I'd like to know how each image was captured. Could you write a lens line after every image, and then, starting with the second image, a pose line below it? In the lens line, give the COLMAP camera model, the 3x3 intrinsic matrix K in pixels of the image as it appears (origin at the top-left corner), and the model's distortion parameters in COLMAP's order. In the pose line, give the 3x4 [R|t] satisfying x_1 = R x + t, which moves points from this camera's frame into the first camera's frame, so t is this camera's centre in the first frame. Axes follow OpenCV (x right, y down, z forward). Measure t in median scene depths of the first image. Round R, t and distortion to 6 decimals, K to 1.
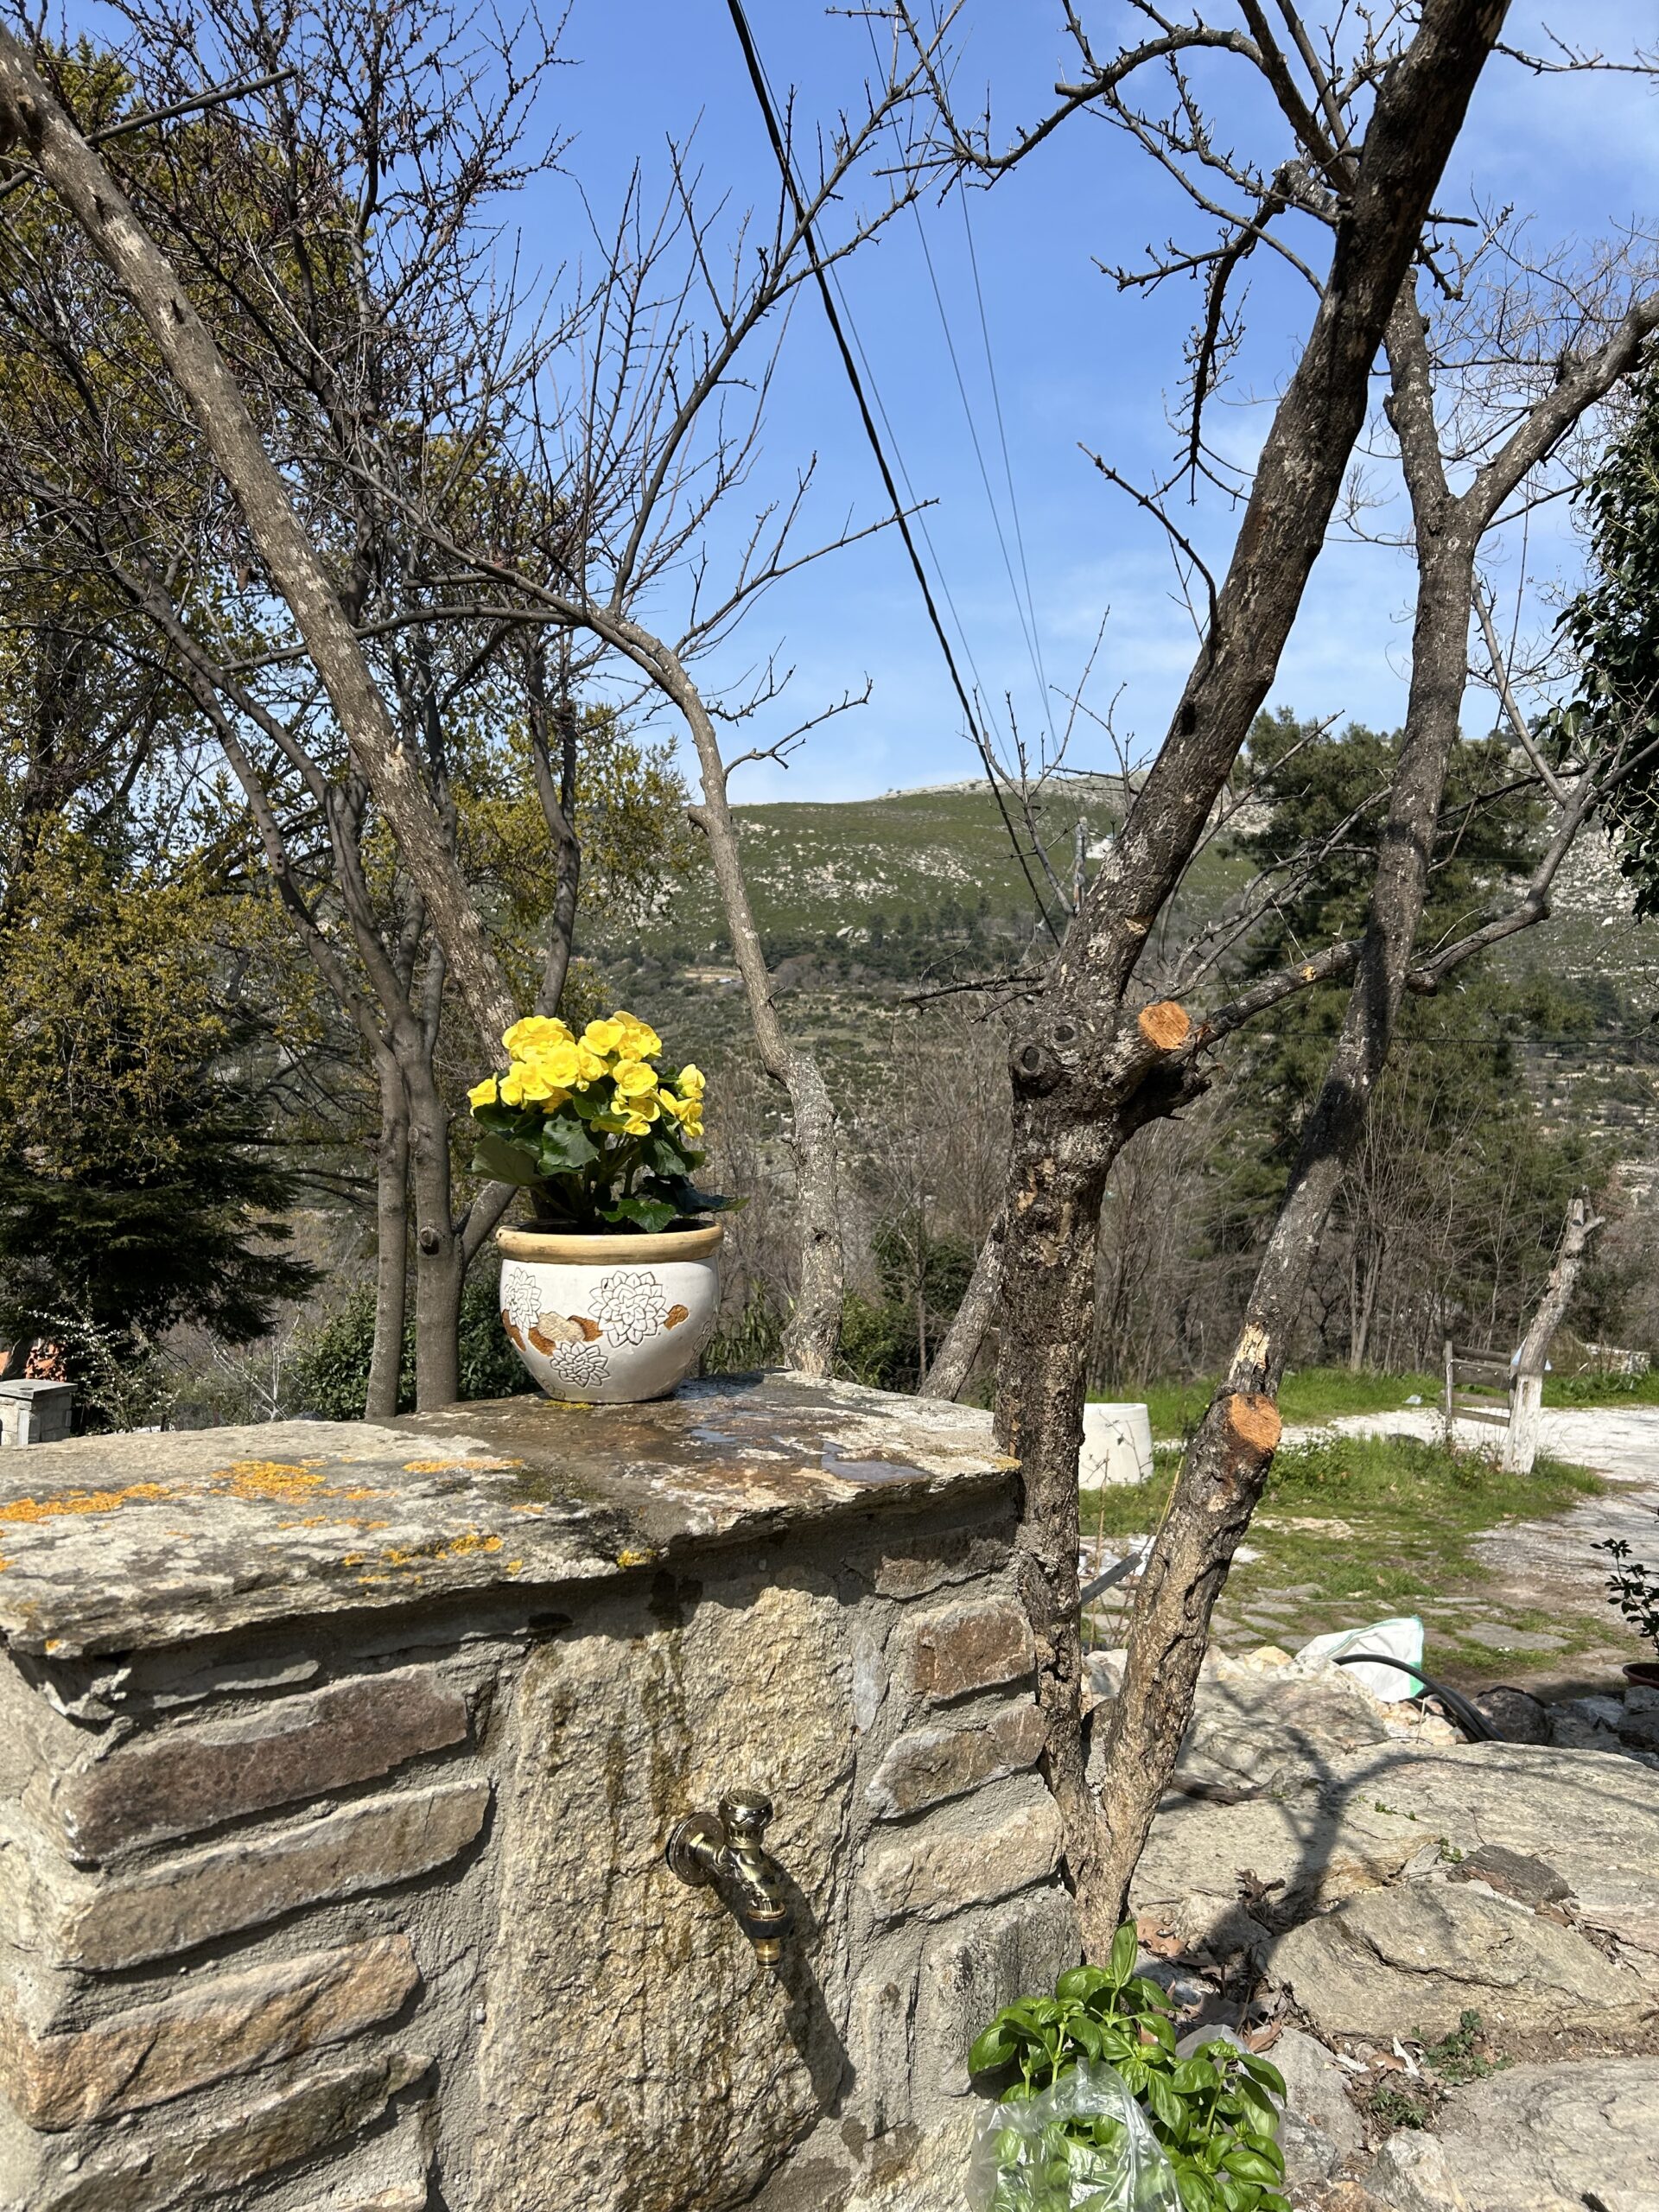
lens RADIAL K [[1681.3, 0, 836.0], [0, 1681.3, 1103.0], [0, 0, 1]] dist [0.031548, -0.018667]
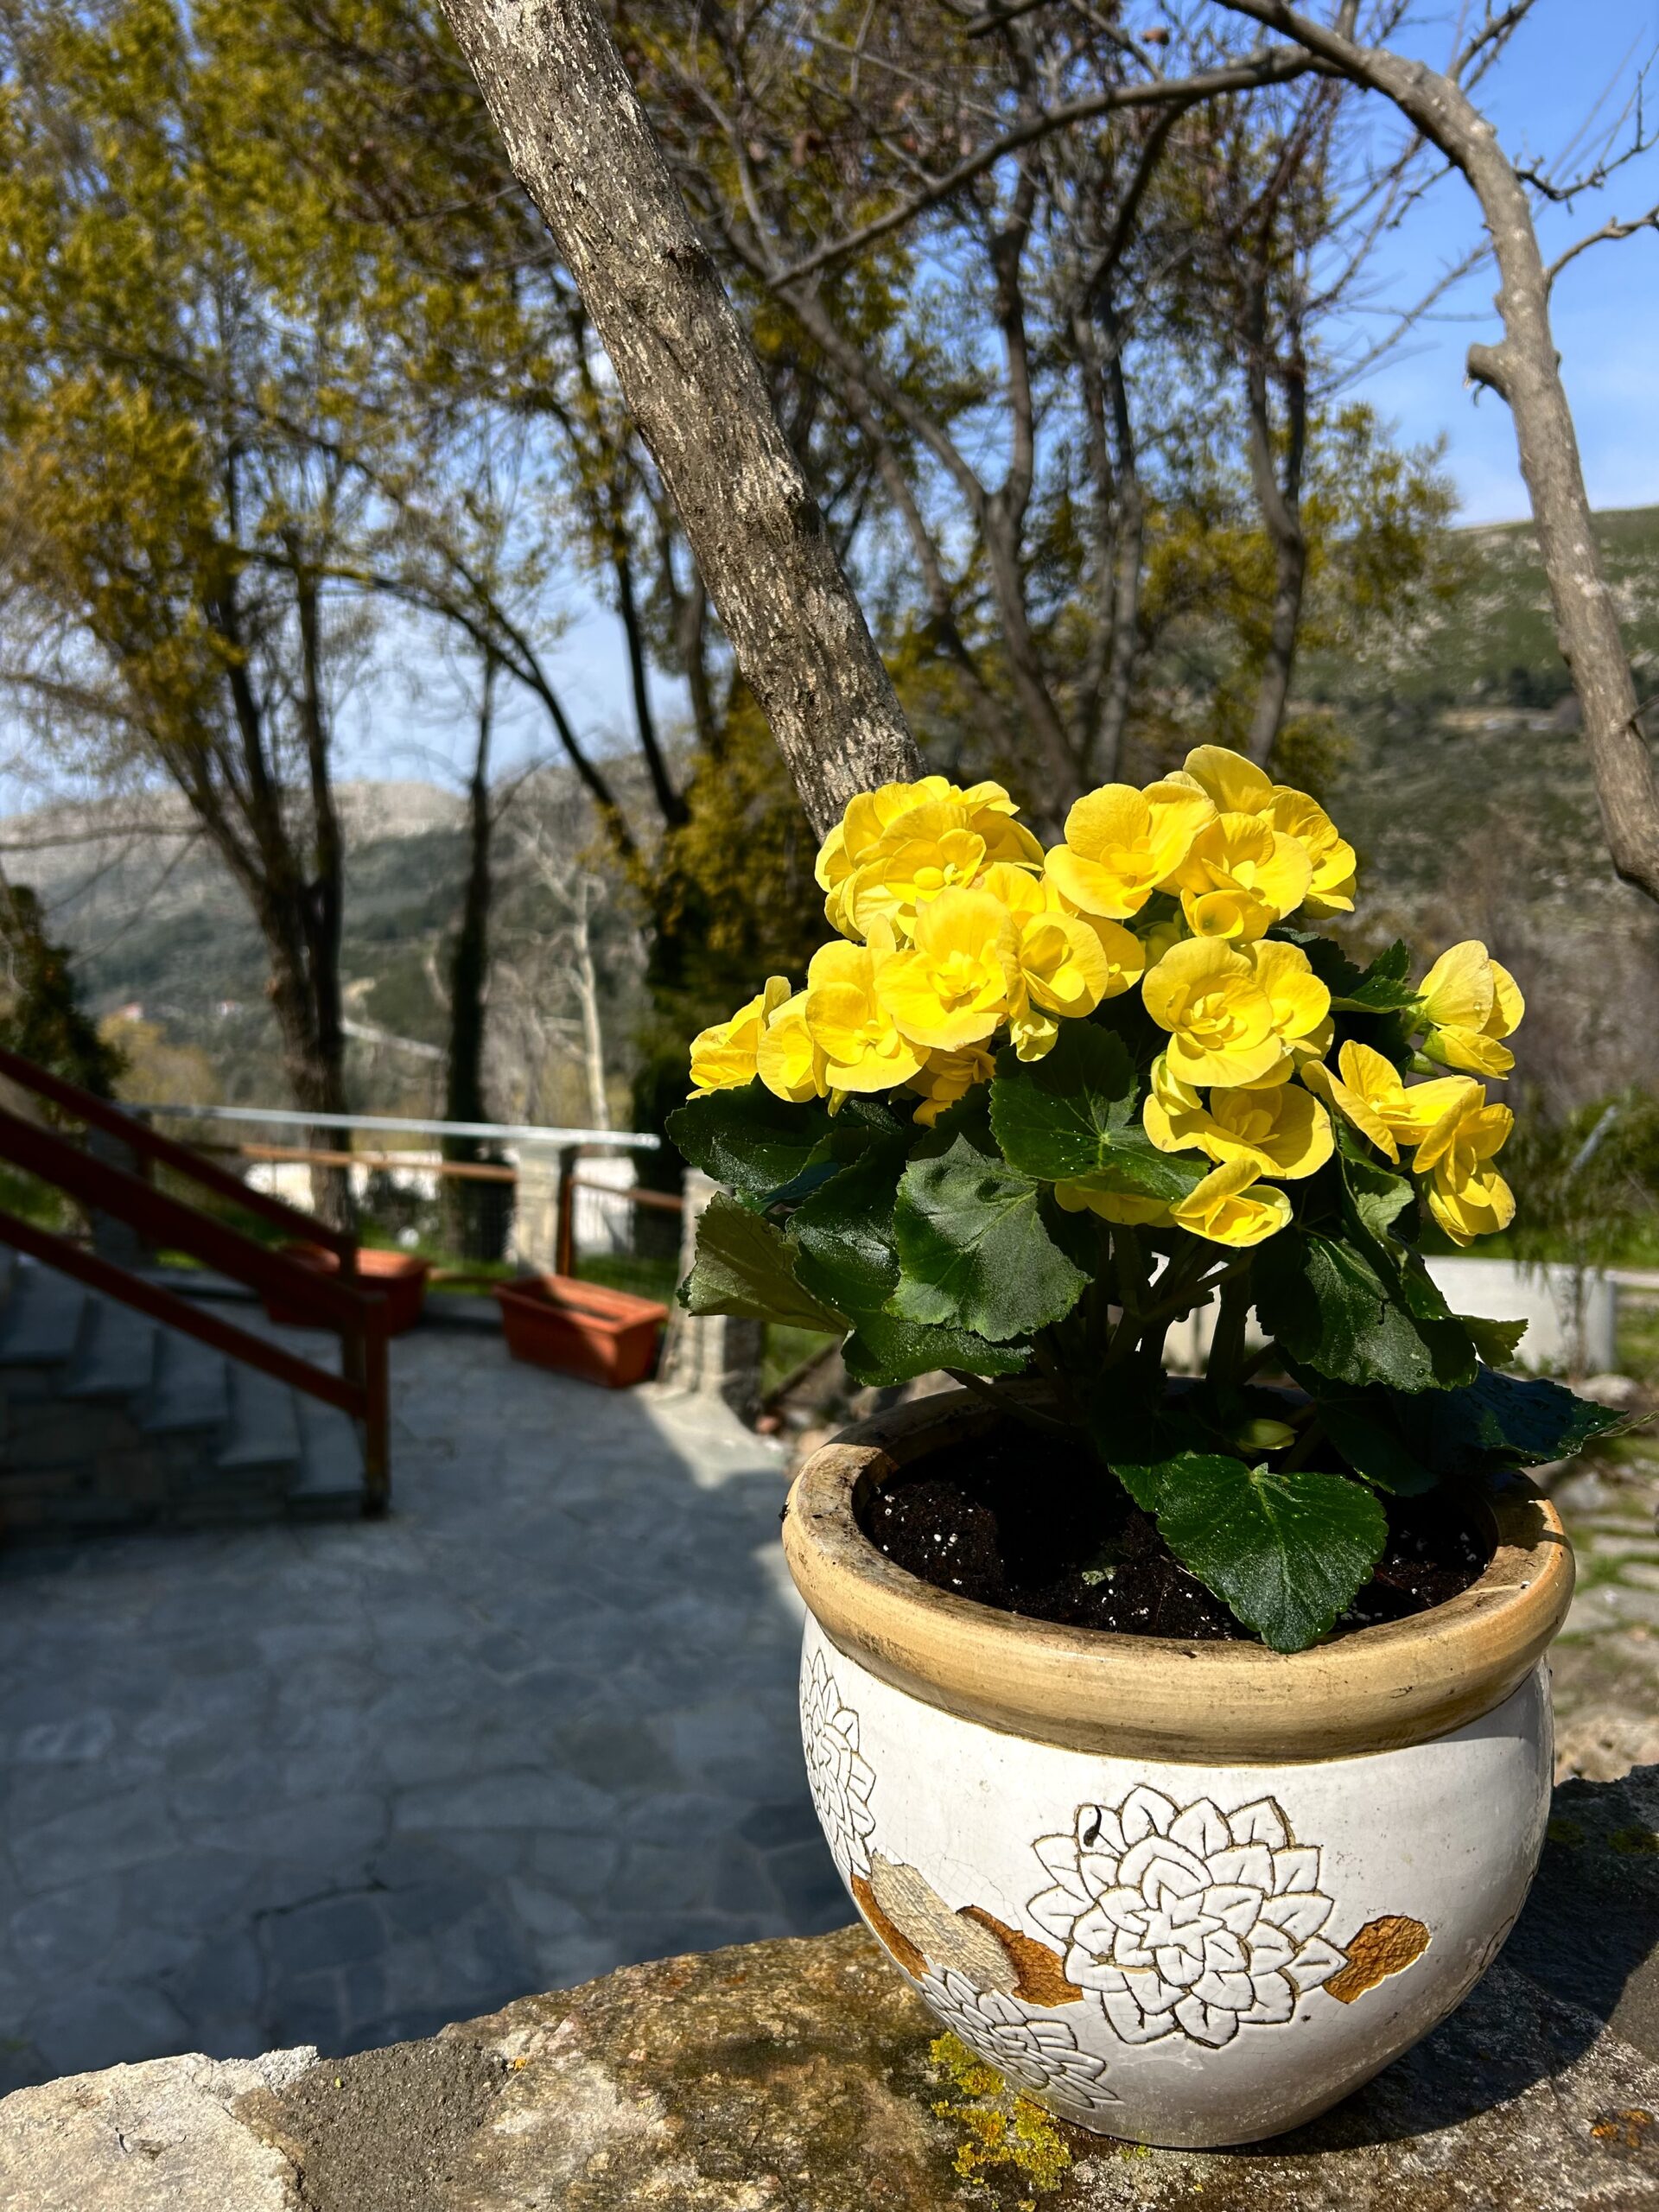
lens RADIAL K [[1681.3, 0, 838.9], [0, 1681.3, 1119.1], [0, 0, 1]] dist [0.031548, -0.018667]
pose [[0.909674, 0.044612, -0.412920, -0.066558], [0.016936, 0.989403, 0.144208, -0.035510], [0.414977, -0.138175, 0.899278, 0.729057]]
